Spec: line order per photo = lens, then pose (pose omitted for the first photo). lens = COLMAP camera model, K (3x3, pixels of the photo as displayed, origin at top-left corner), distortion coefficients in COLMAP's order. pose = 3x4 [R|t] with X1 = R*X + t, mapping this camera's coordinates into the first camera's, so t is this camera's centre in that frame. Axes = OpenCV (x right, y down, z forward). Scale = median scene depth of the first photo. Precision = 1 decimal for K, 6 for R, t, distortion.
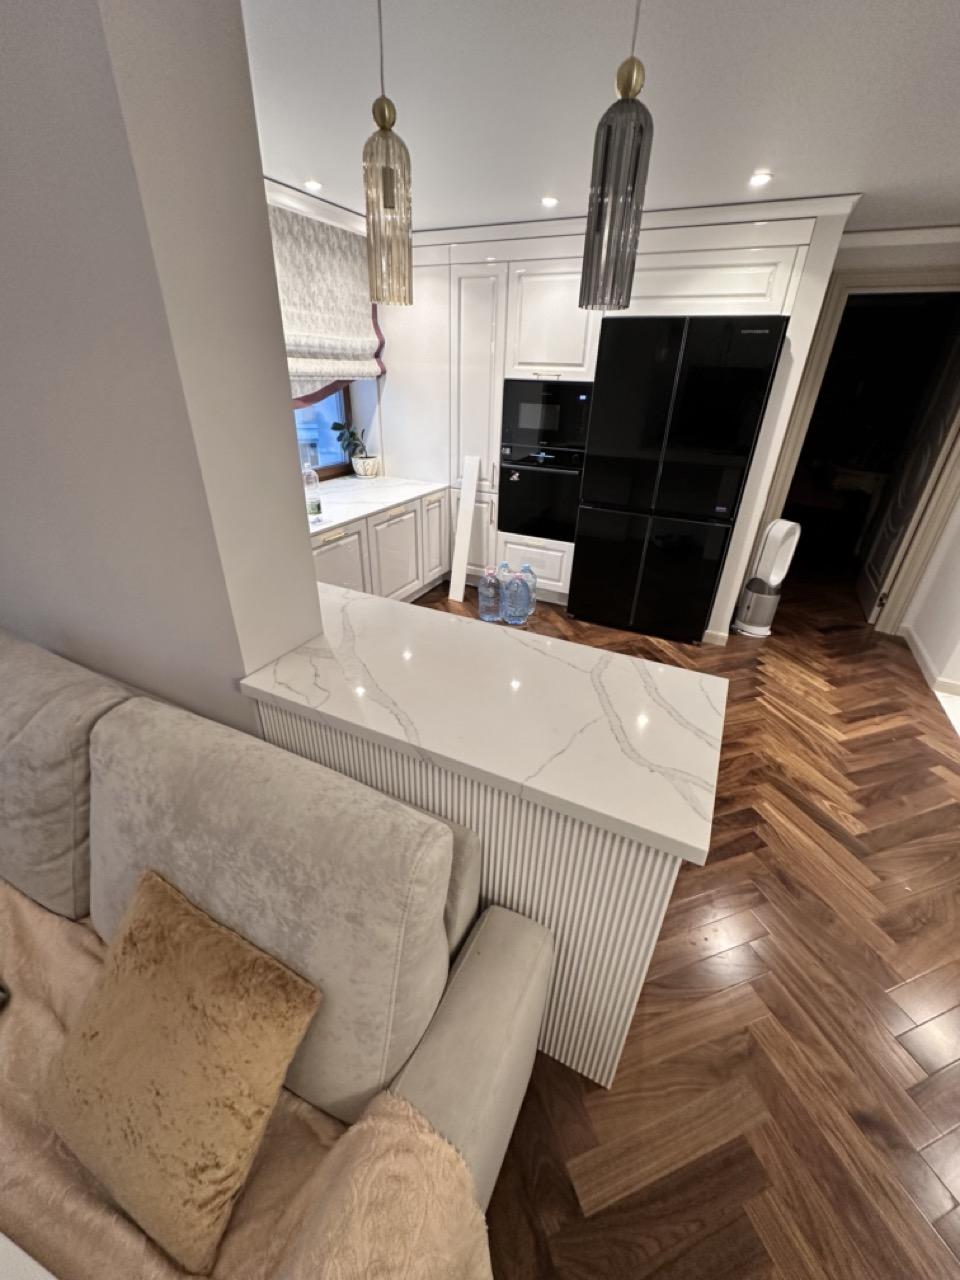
lens RADIAL K [[511.3, 0, 480.0], [0, 511.3, 640.0], [0, 0, 1]] dist [0.000224, -0.000041]
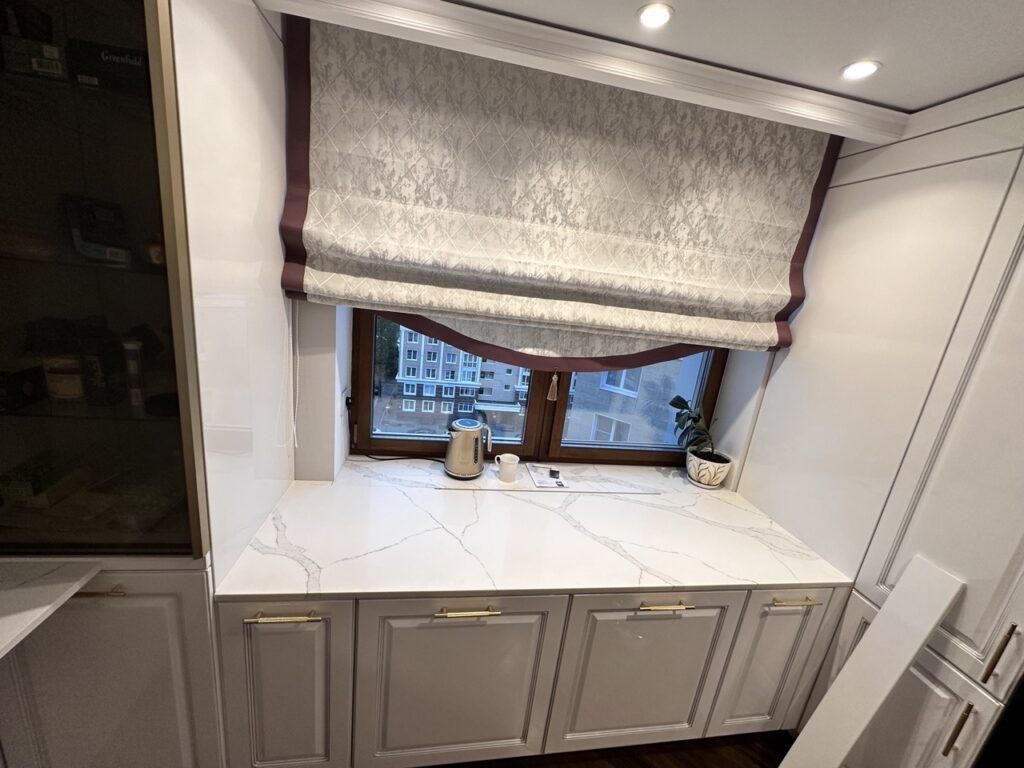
lens RADIAL K [[409.0, 0, 512.0], [0, 409.0, 384.0], [0, 0, 1]] dist [0.000224, -0.000041]
pose [[0.578277, 0.246733, -0.777637, 0.004503], [-0.472813, 0.878136, -0.072979, -0.299531], [0.664864, 0.409879, 0.624464, 0.516889]]
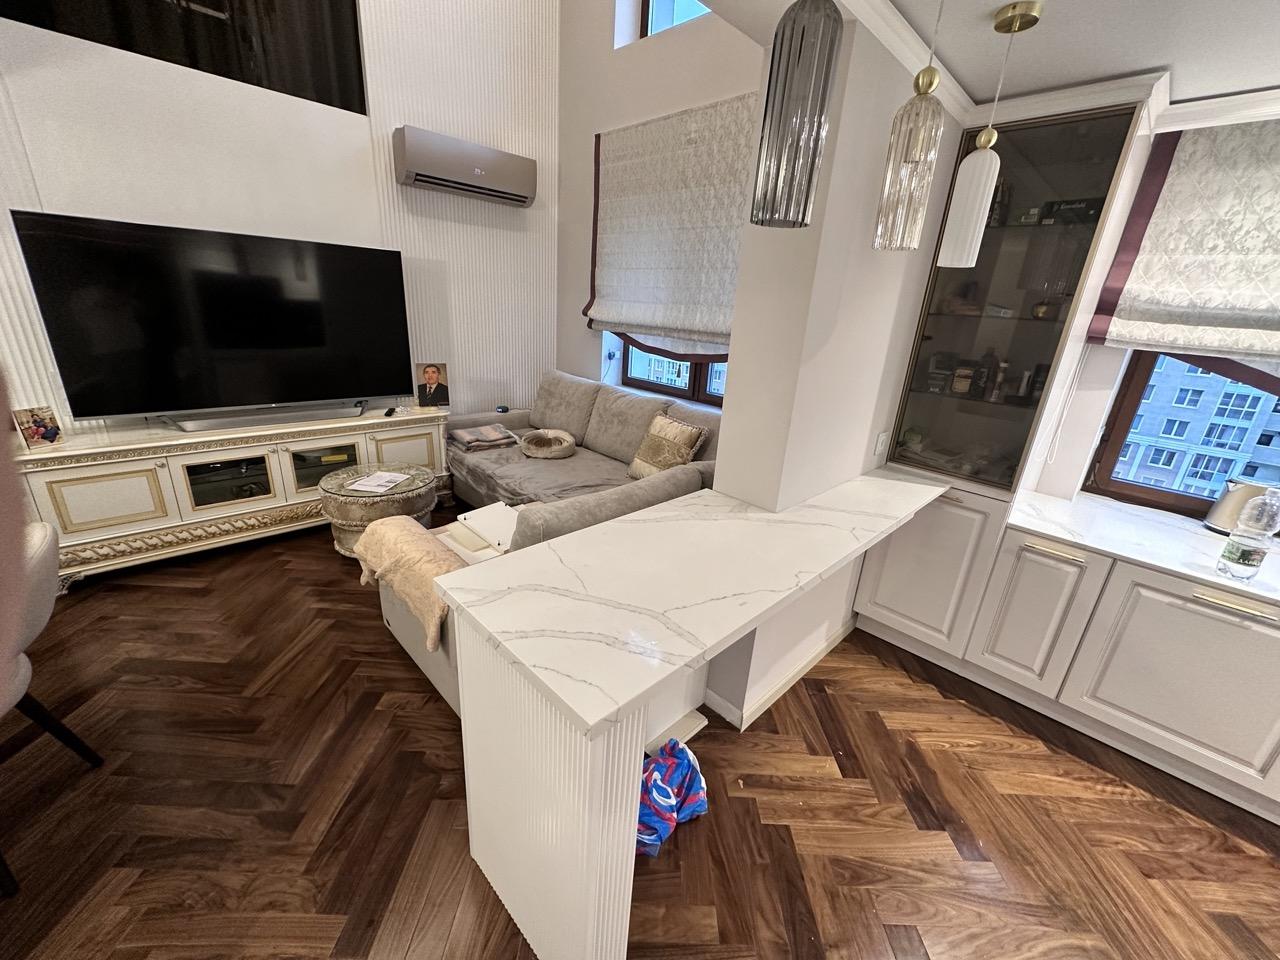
lens RADIAL K [[511.3, 0, 640.0], [0, 511.3, 480.0], [0, 0, 1]] dist [0.000224, -0.000041]
pose [[-0.322874, 0.272925, -0.906236, 0.334756], [-0.507683, 0.758160, 0.409207, -0.157028], [0.798755, 0.592203, -0.106231, 0.323160]]
